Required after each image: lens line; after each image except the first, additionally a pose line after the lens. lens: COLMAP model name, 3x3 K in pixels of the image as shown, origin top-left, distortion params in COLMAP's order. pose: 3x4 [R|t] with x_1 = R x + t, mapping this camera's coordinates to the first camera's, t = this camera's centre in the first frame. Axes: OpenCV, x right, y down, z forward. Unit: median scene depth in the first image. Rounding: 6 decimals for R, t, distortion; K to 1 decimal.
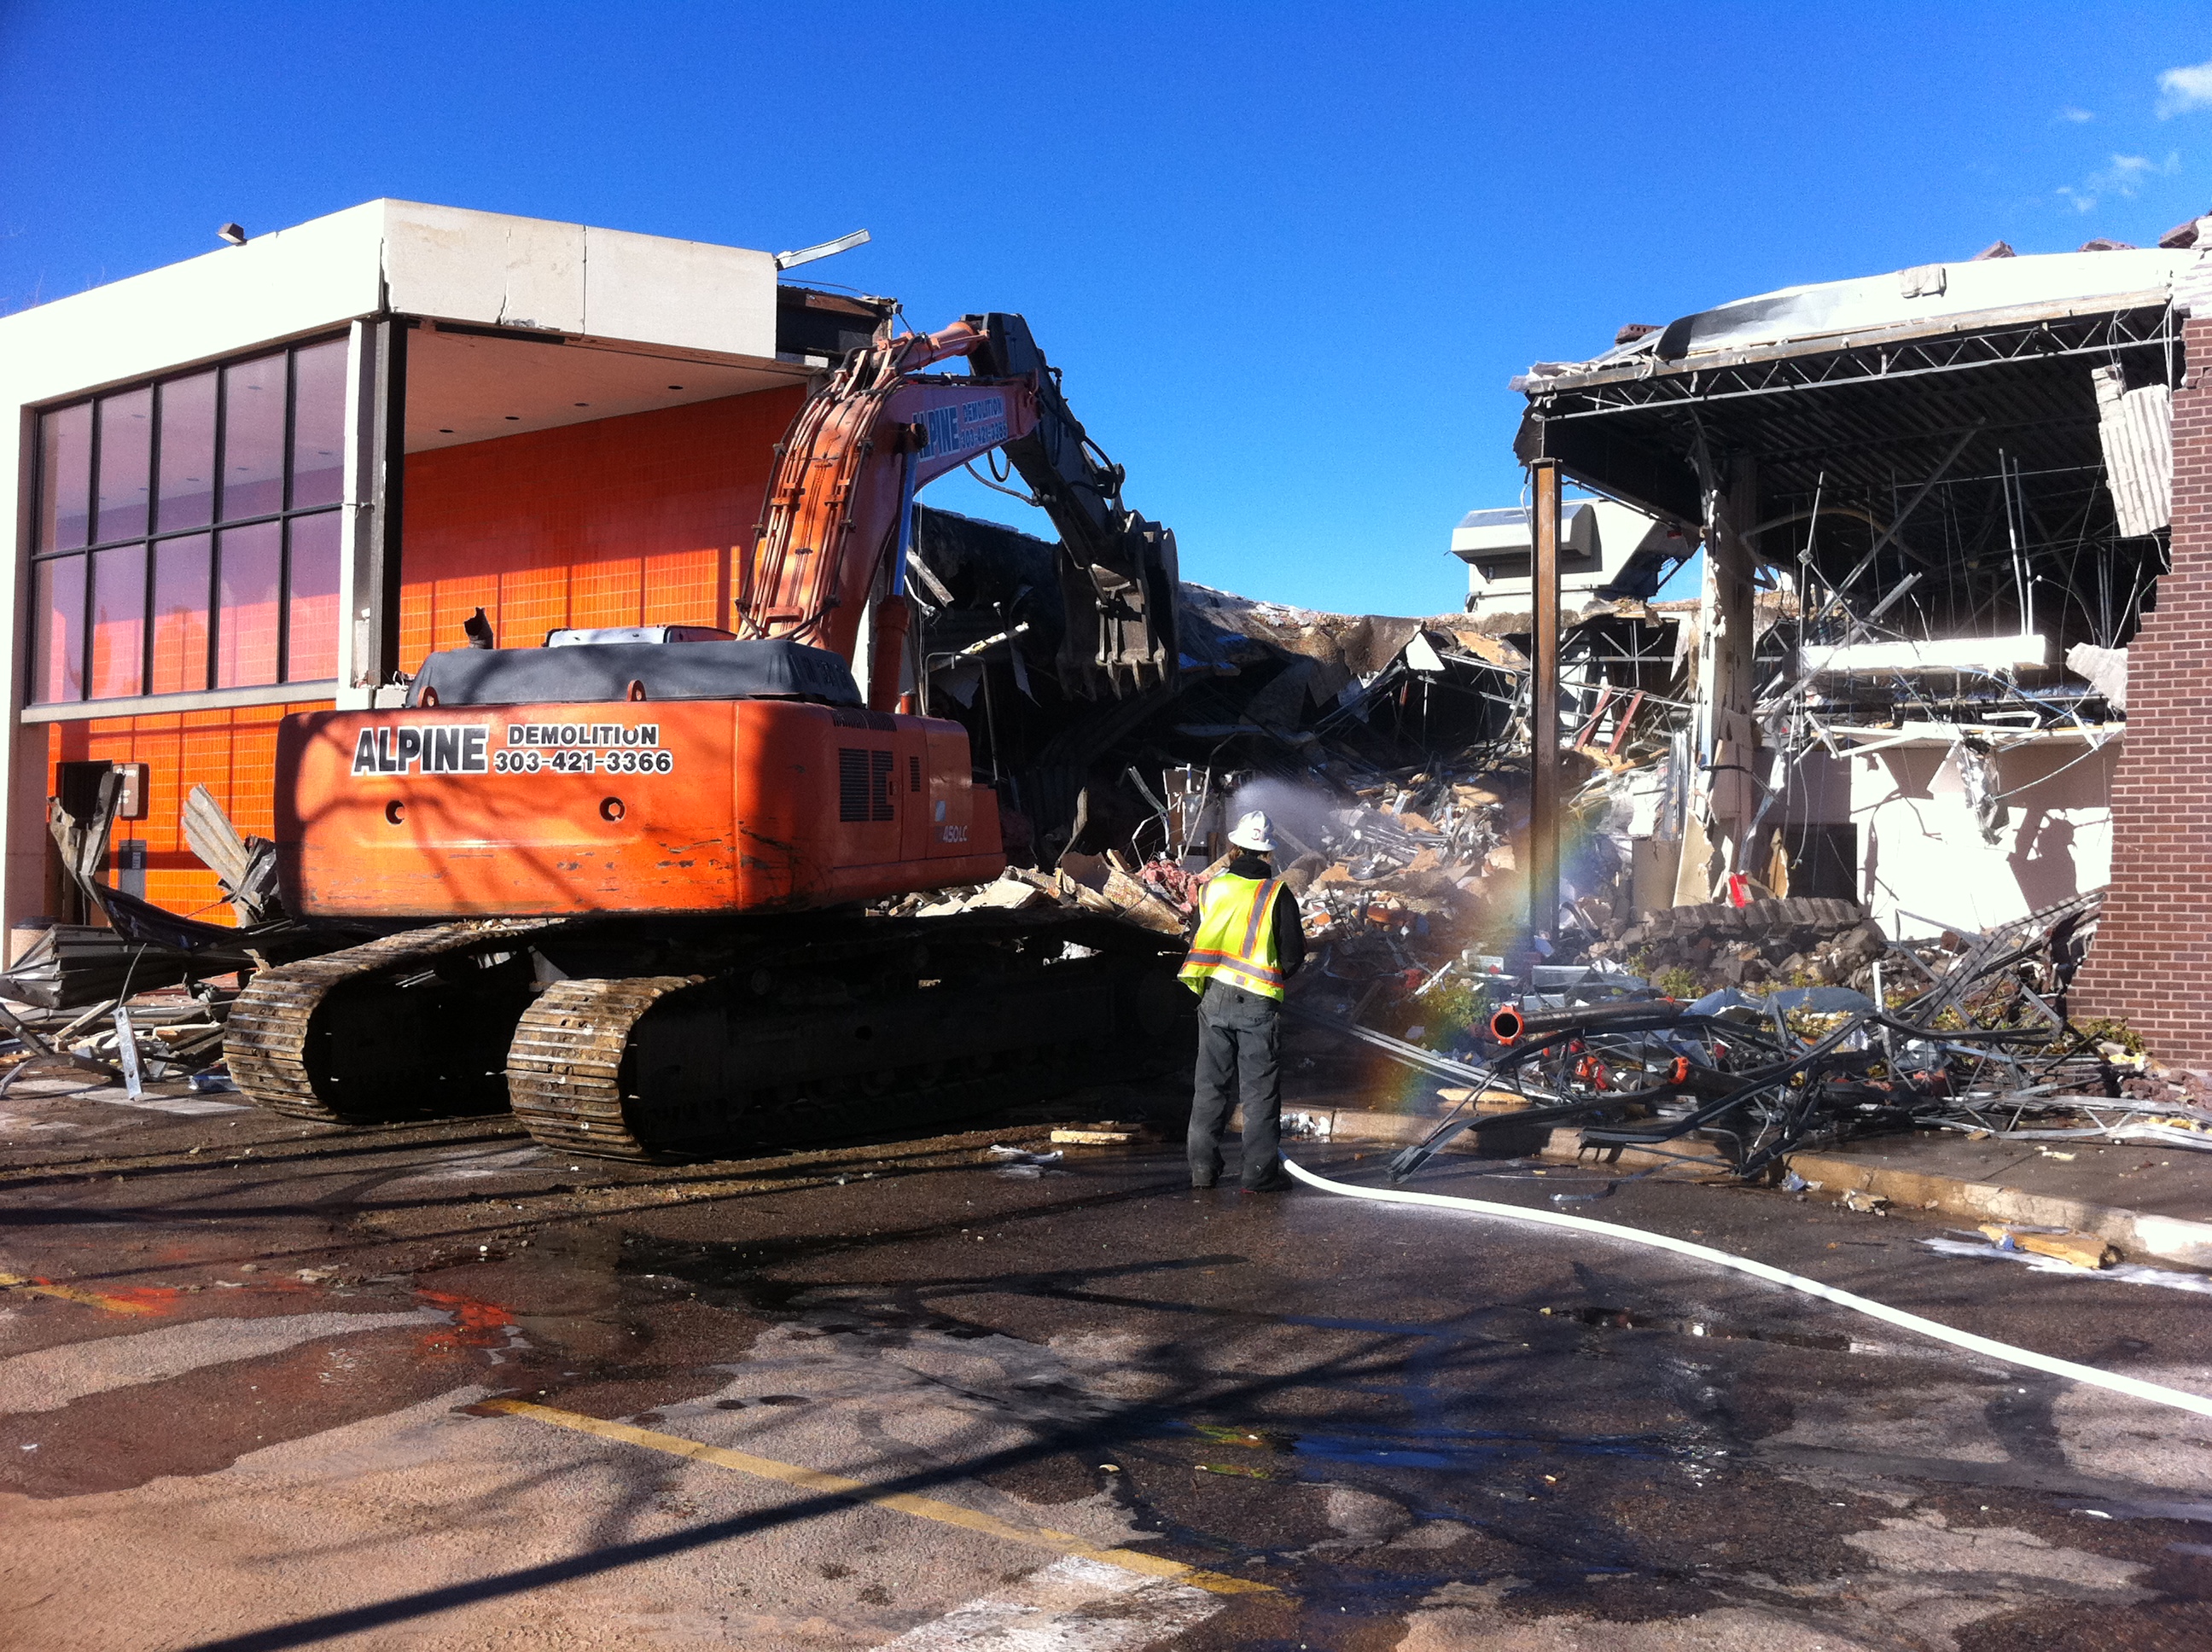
lens RADIAL K [[2052.2, 0, 1106.0], [0, 2052.2, 826.0], [0, 0, 1]] dist [0.081226, -0.285085]
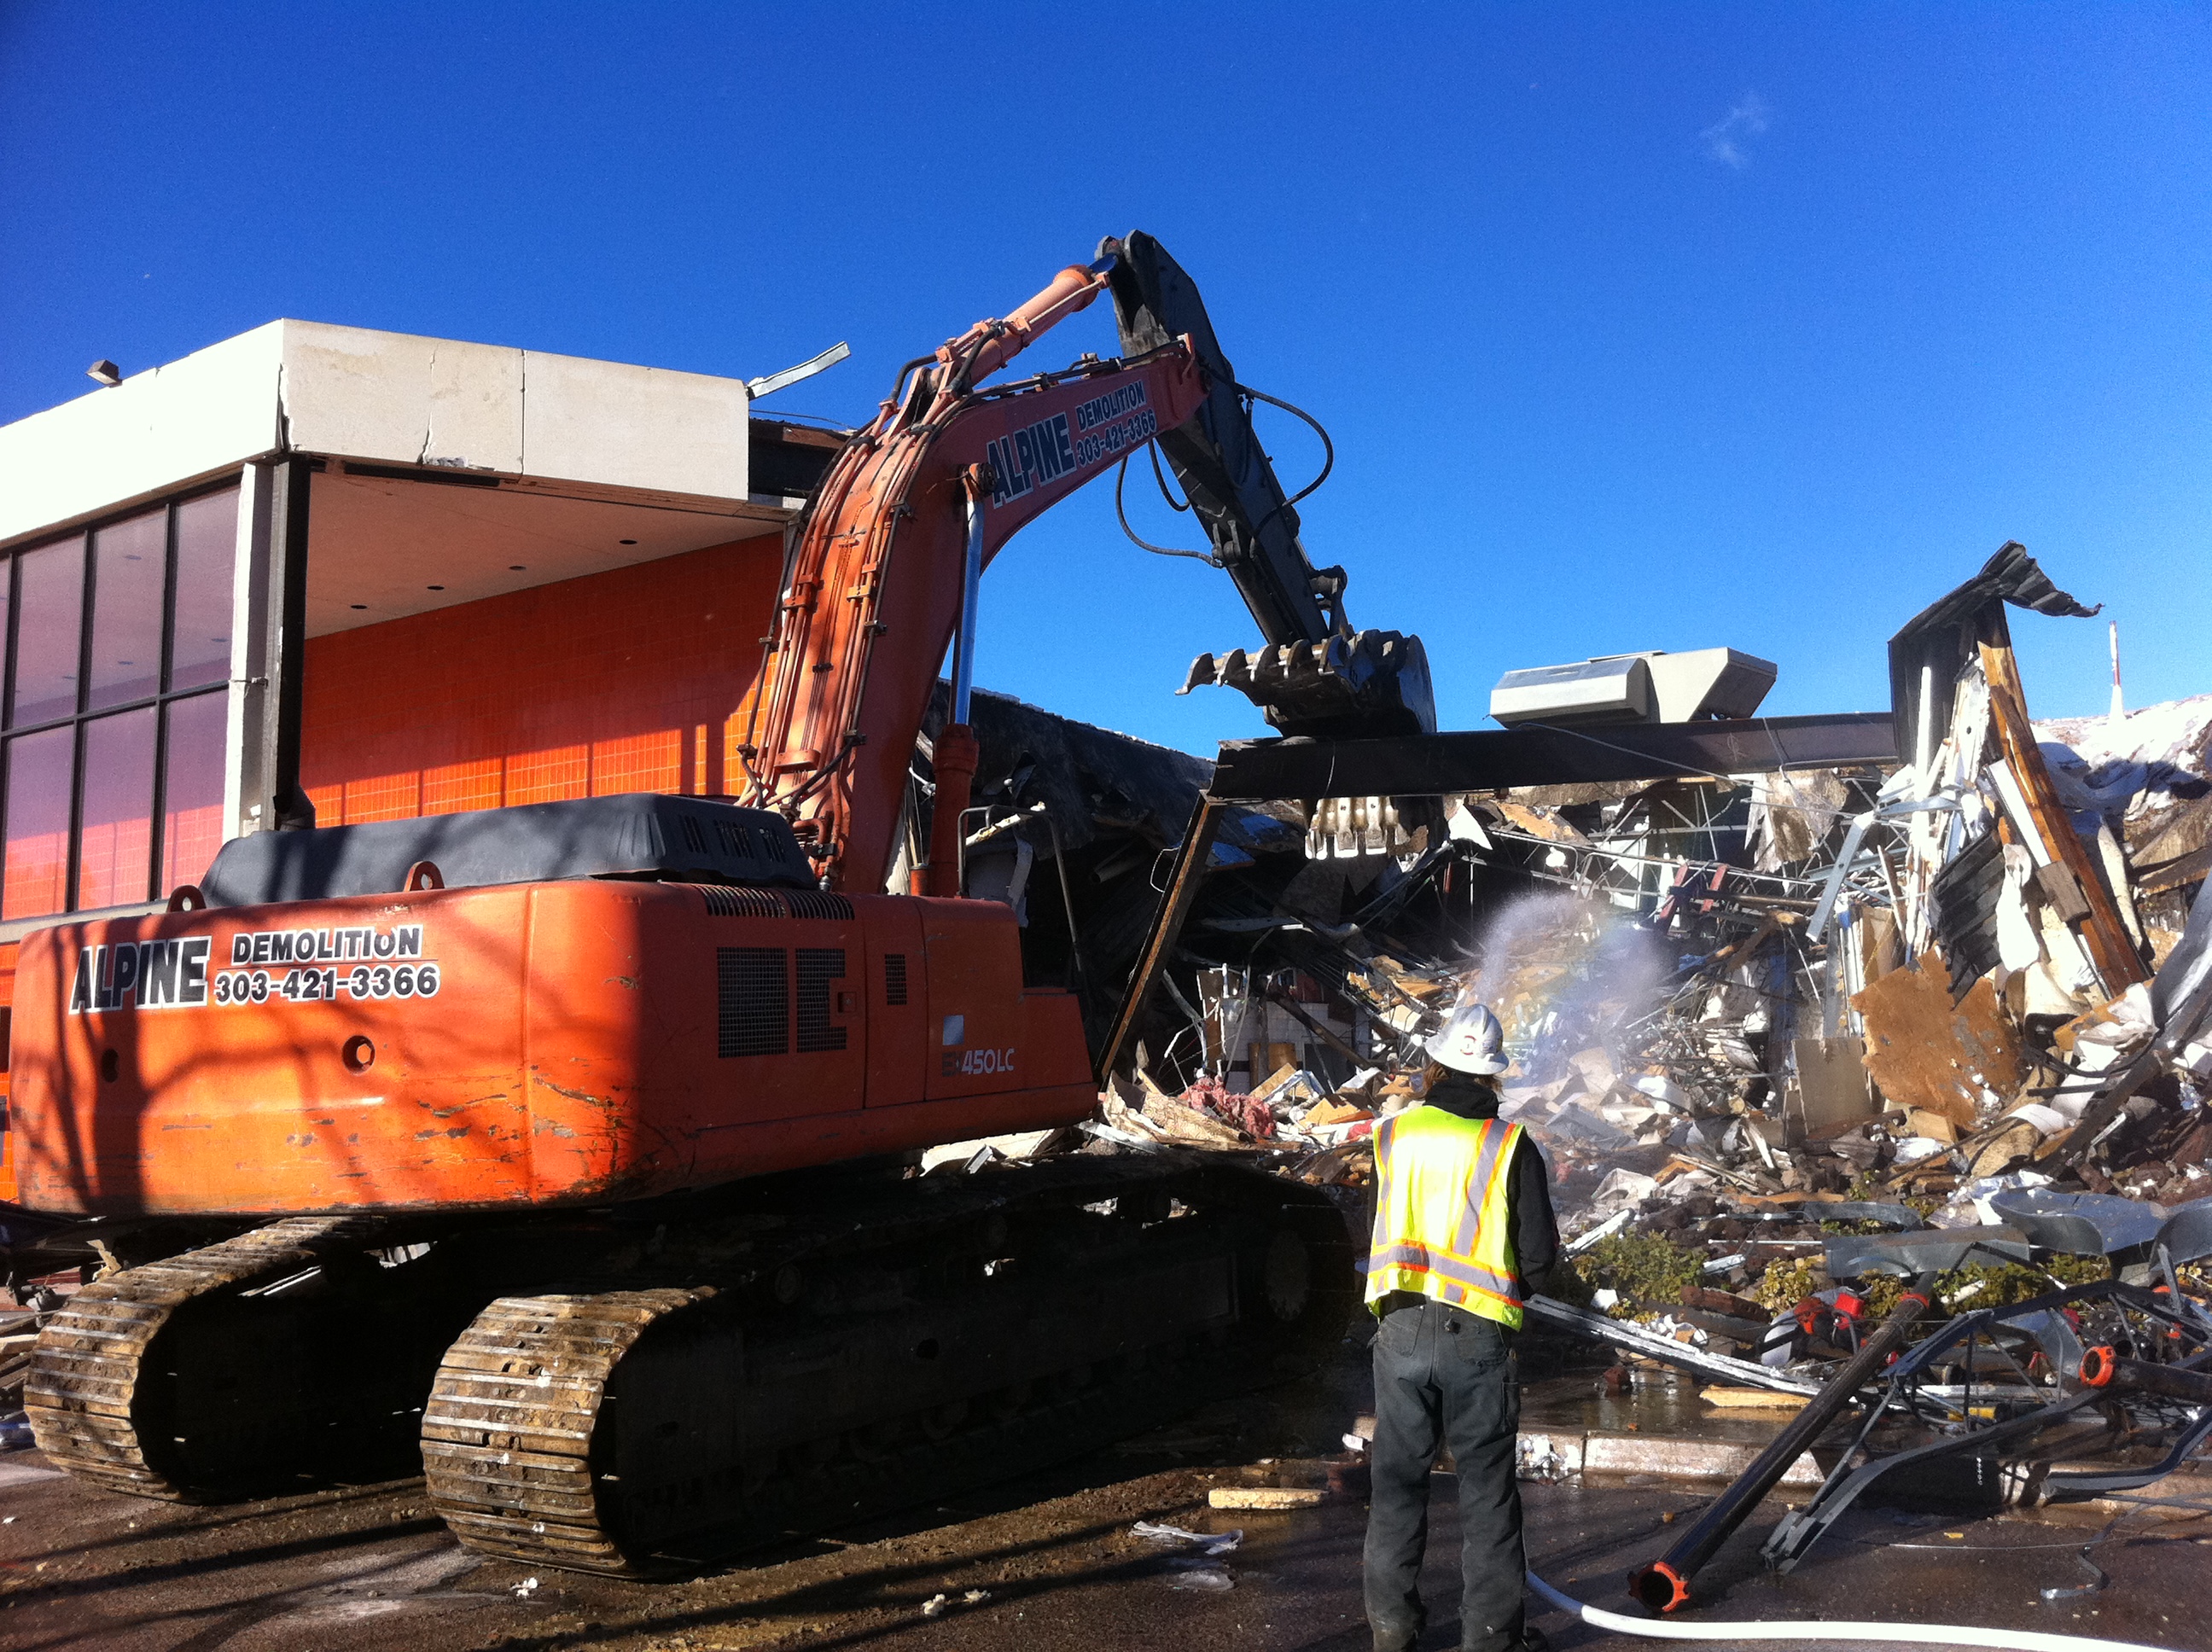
lens RADIAL K [[2105.2, 0, 1068.0], [0, 2105.2, 768.7], [0, 0, 1]] dist [0.098455, -0.301441]
pose [[0.999441, -0.031284, 0.011756, -0.045629], [0.032527, 0.991334, -0.127276, -0.001692], [-0.007672, 0.127587, 0.991798, 0.160331]]
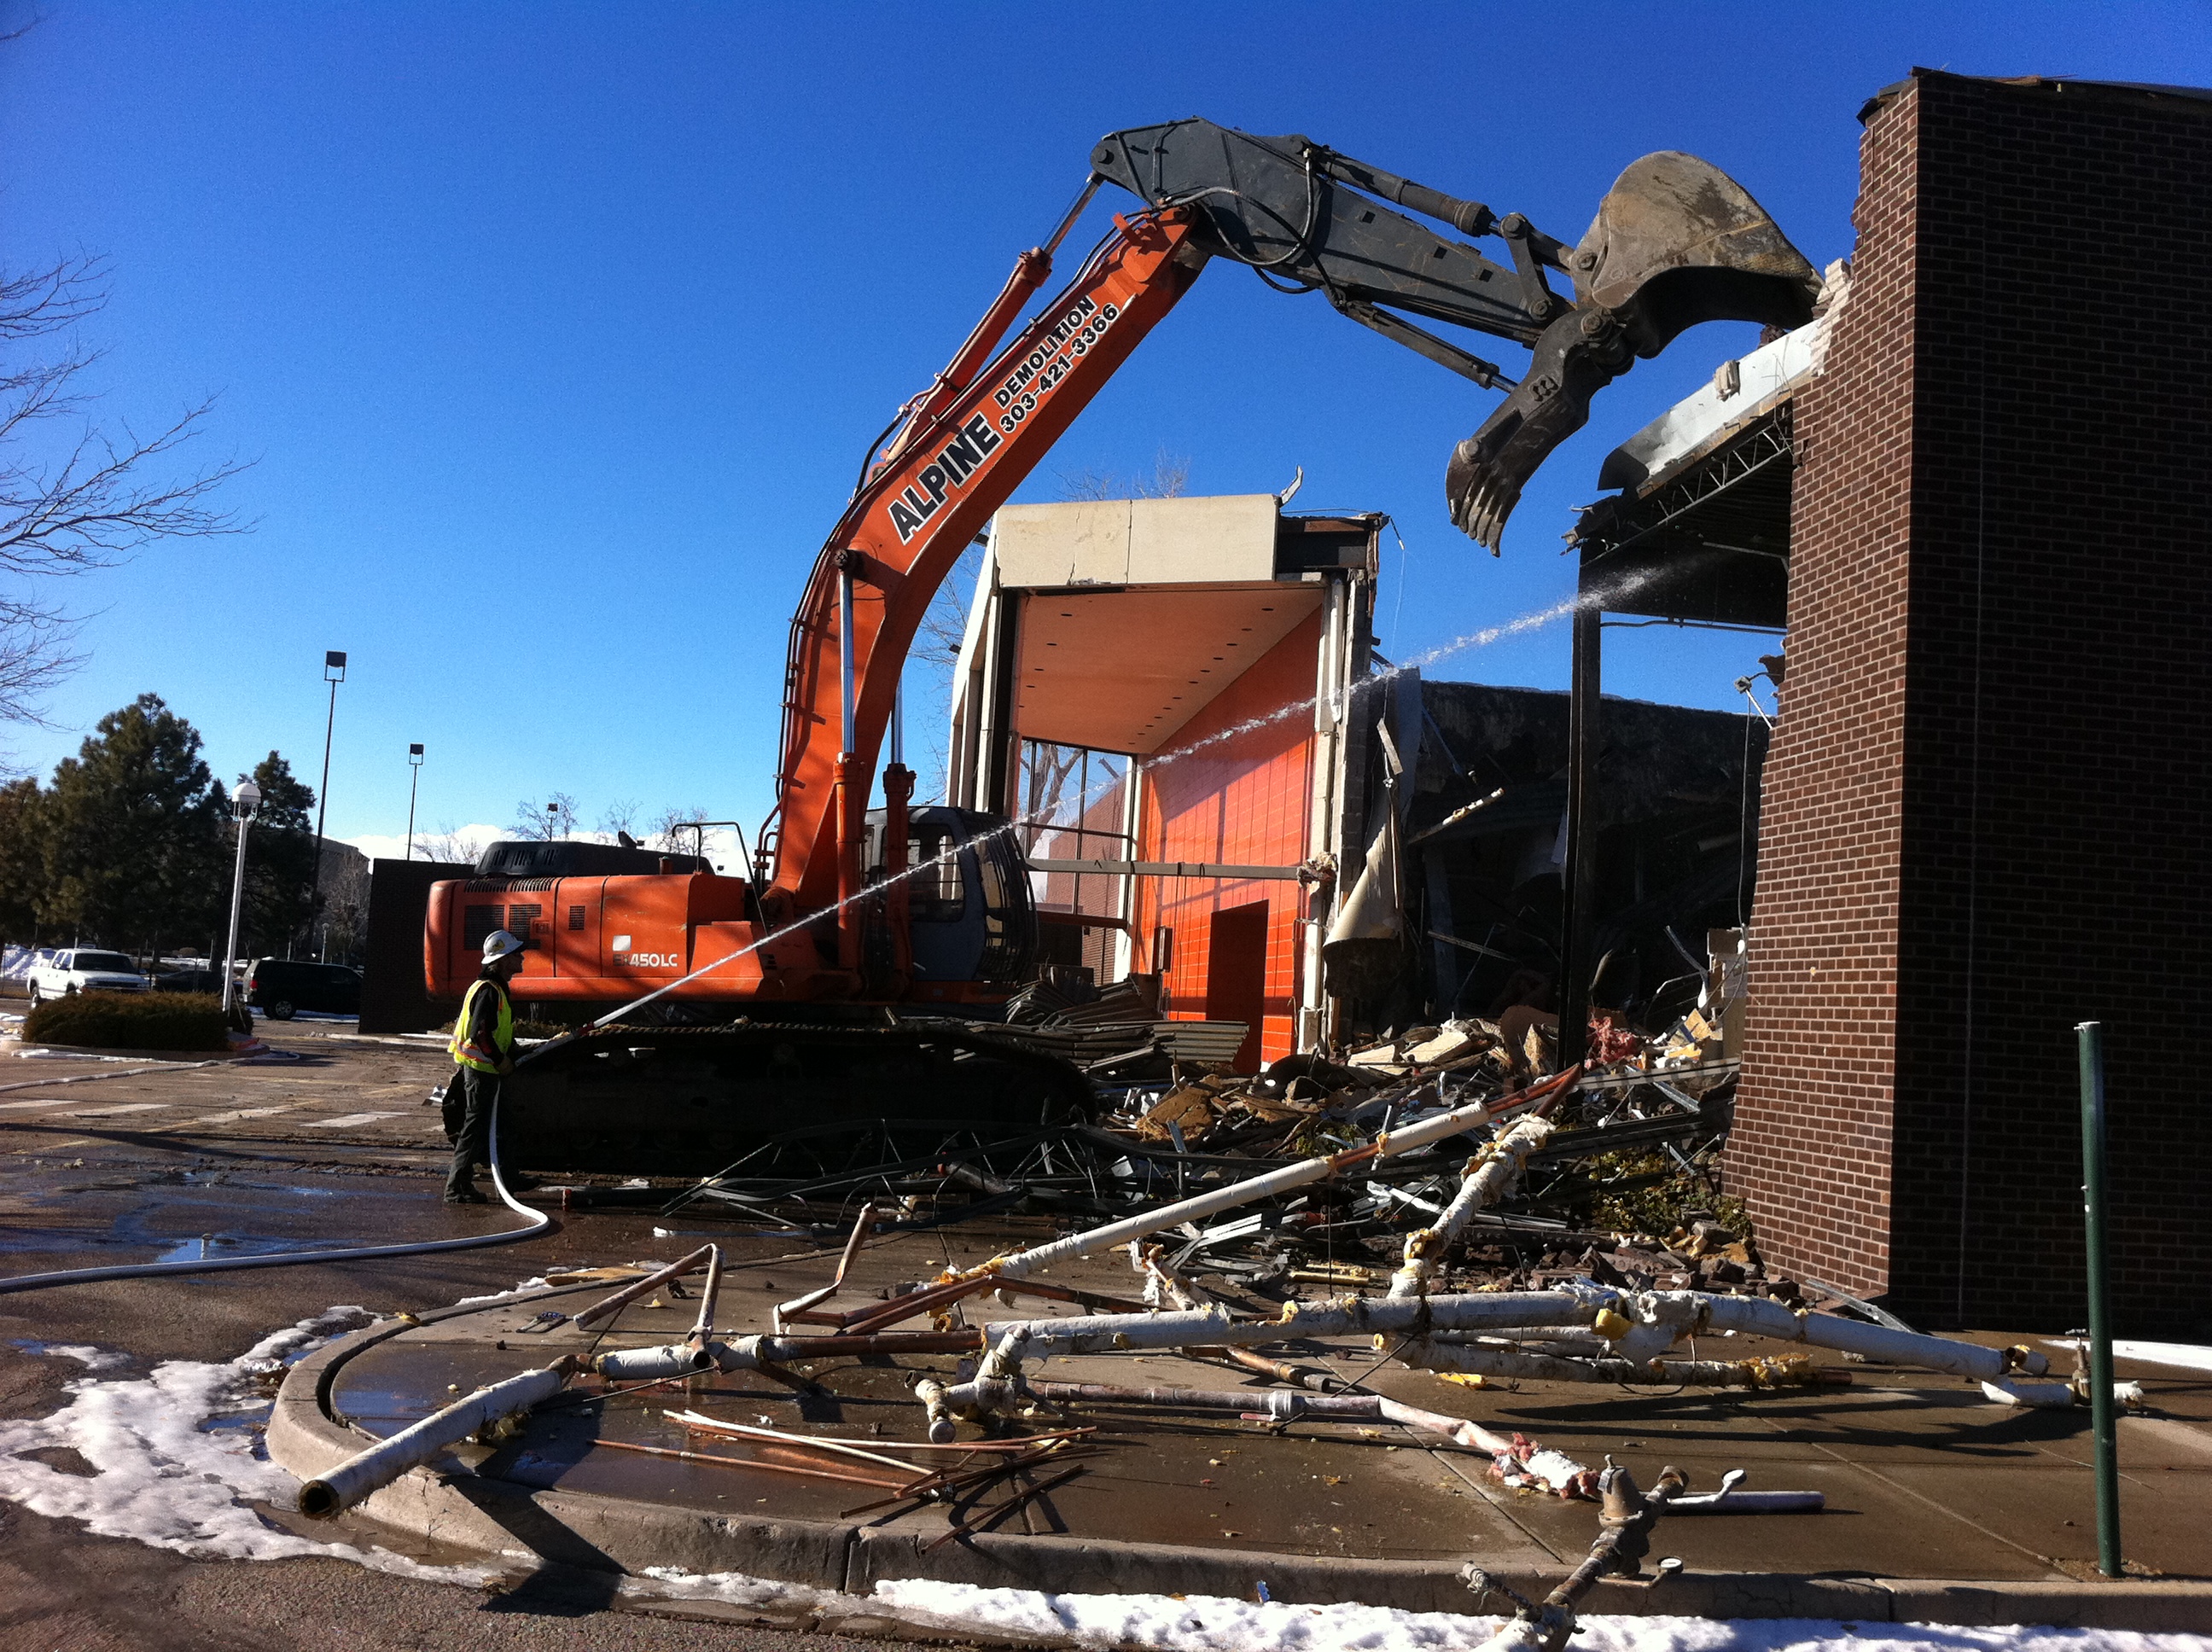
lens RADIAL K [[2052.2, 0, 1106.0], [0, 2052.2, 826.0], [0, 0, 1]] dist [0.081226, -0.285085]
pose [[0.660552, -0.045372, -0.749408, 0.701655], [-0.038364, 0.994828, -0.094046, 0.030644], [0.749799, 0.090873, 0.655395, 0.180579]]
